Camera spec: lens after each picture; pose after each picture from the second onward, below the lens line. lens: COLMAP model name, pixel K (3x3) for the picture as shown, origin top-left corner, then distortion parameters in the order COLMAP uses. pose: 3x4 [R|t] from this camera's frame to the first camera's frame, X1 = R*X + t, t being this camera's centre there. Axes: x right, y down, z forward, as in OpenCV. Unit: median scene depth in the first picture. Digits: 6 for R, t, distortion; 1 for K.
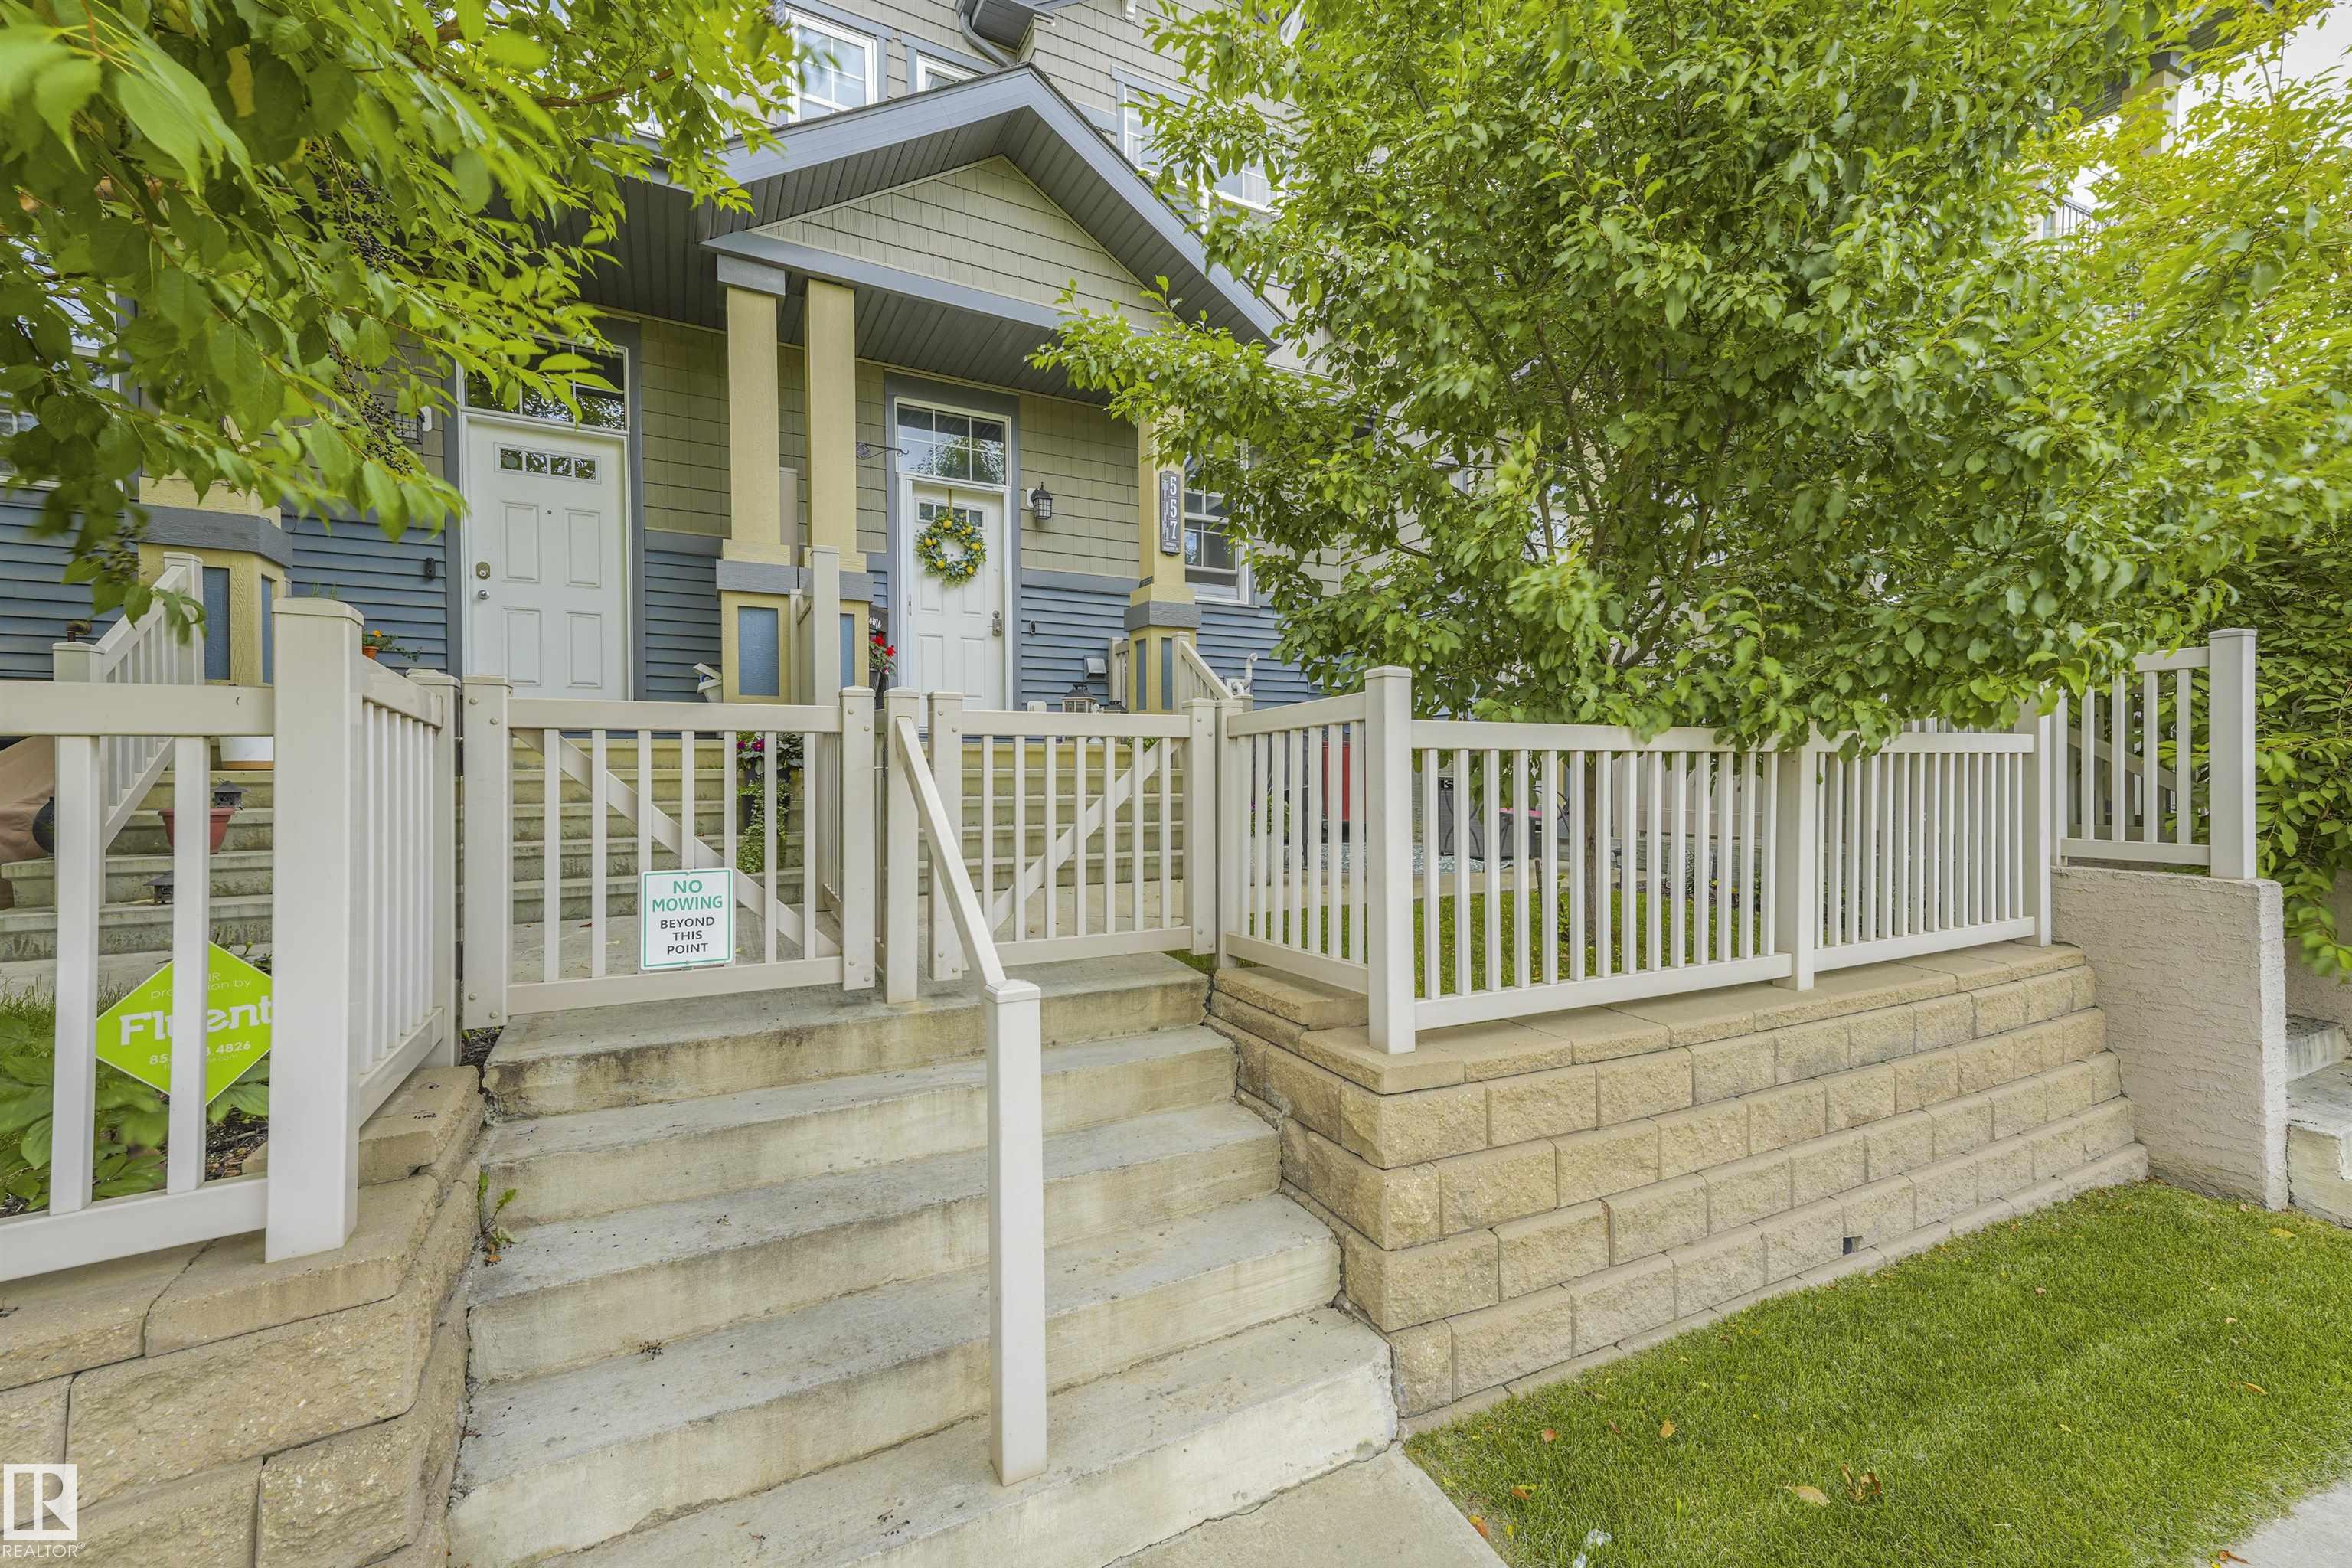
lens RADIAL K [[931.9, 0, 1169.5], [0, 931.9, 782.7], [0, 0, 1]] dist [-0.016426, 0.000607]
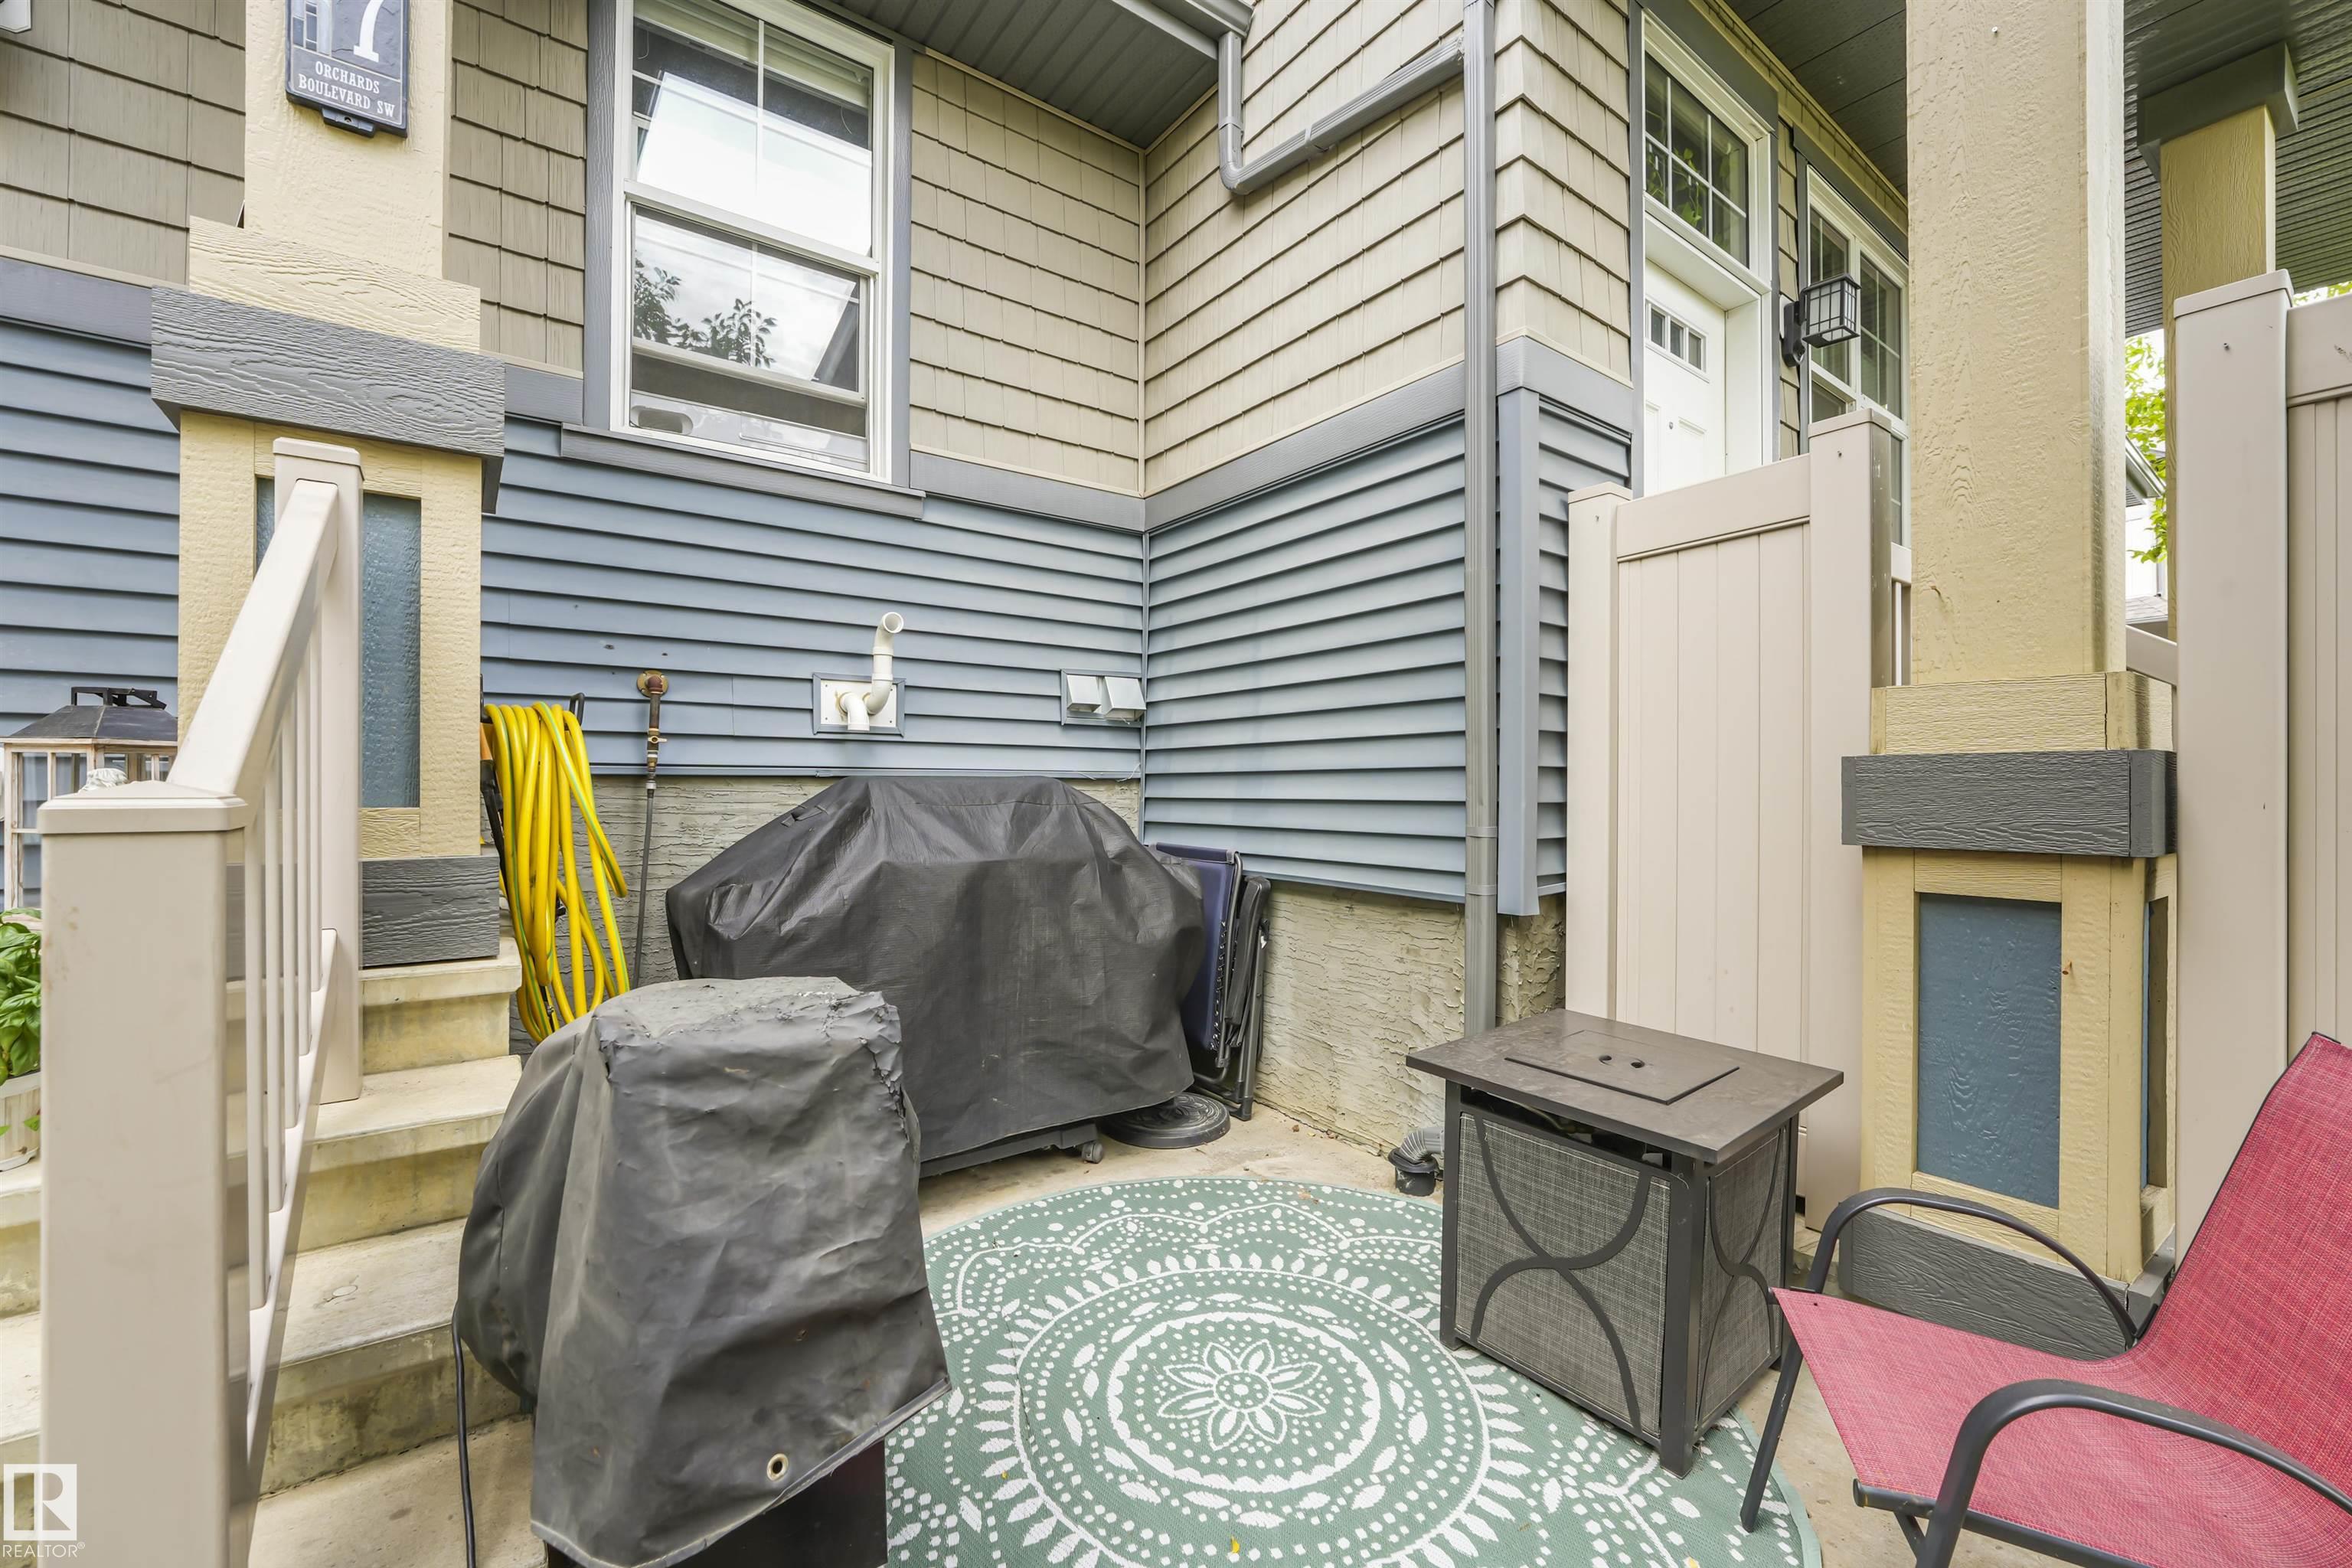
lens RADIAL K [[931.9, 0, 1184.3], [0, 931.9, 790.6], [0, 0, 1]] dist [-0.016426, 0.000607]
pose [[0.985611, 0.005332, 0.168948, 0.156510], [-0.004526, 0.999976, -0.005157, -0.076046], [-0.168971, 0.004318, 0.985612, 0.700472]]
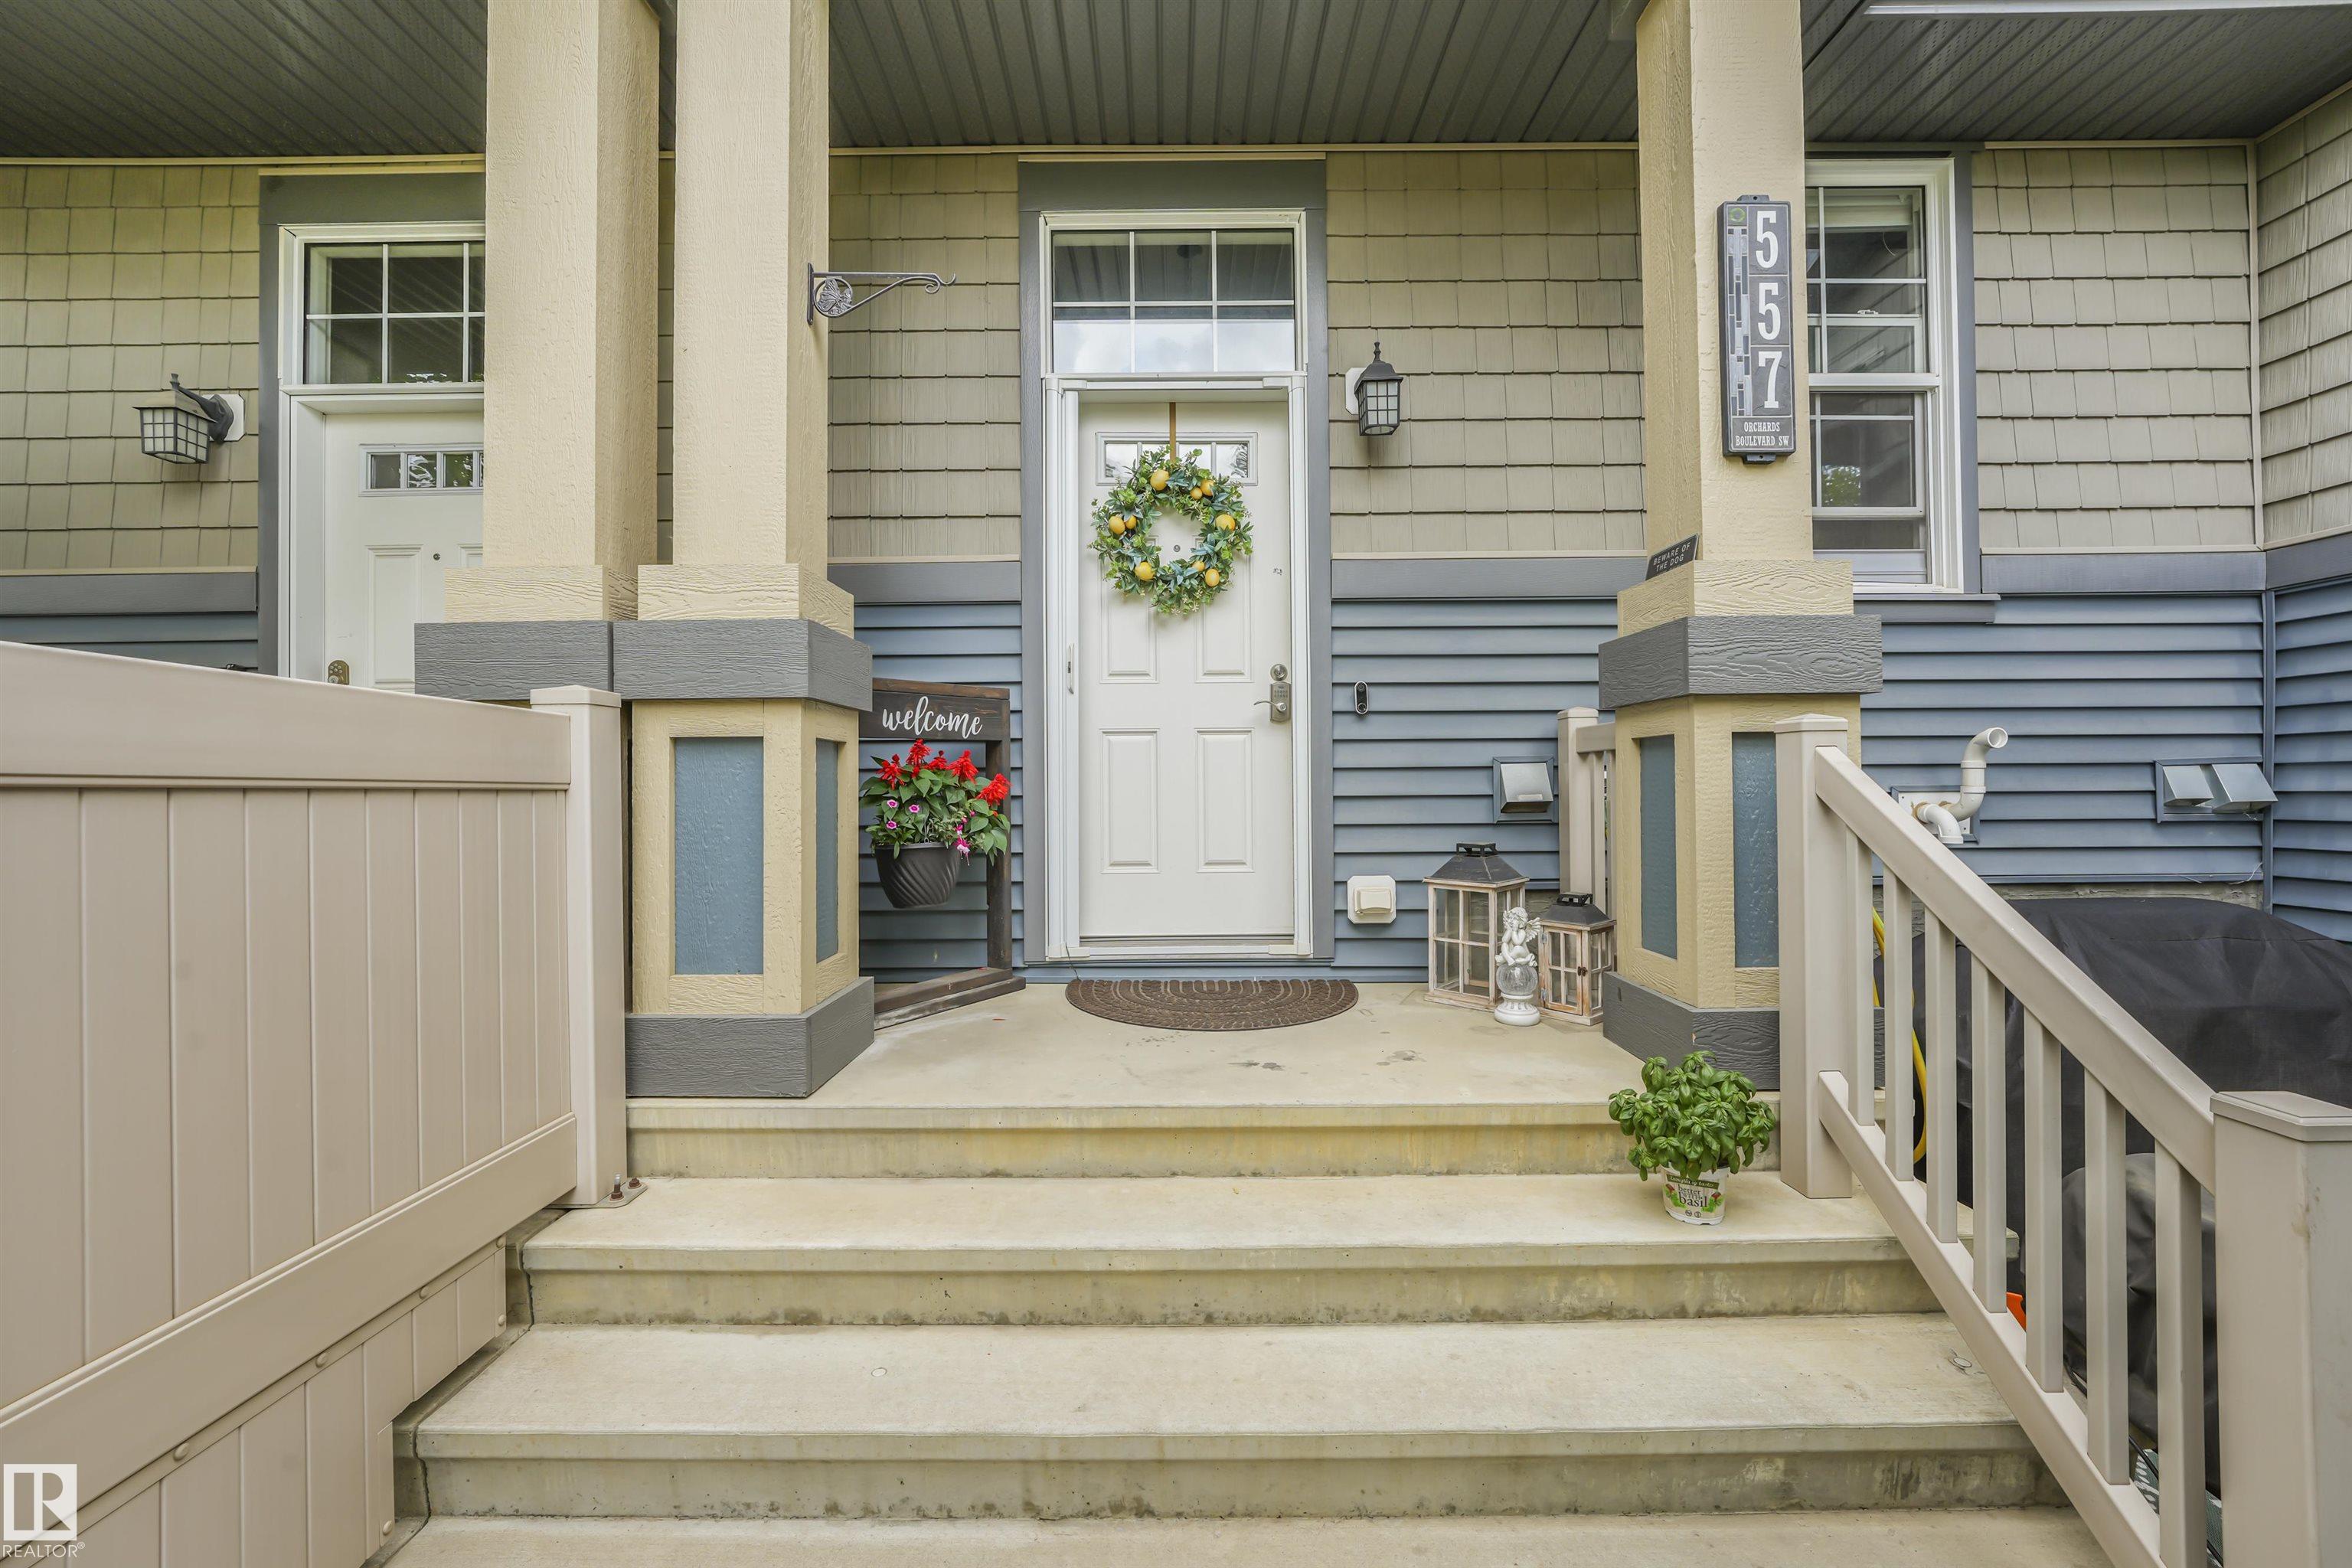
lens RADIAL K [[931.9, 0, 1169.3], [0, 931.9, 785.4], [0, 0, 1]] dist [-0.016426, 0.000607]
pose [[0.883737, -0.004396, -0.467963, -0.027918], [0.001359, 0.999976, -0.006828, -0.126445], [0.467982, 0.005399, 0.883721, 0.597136]]
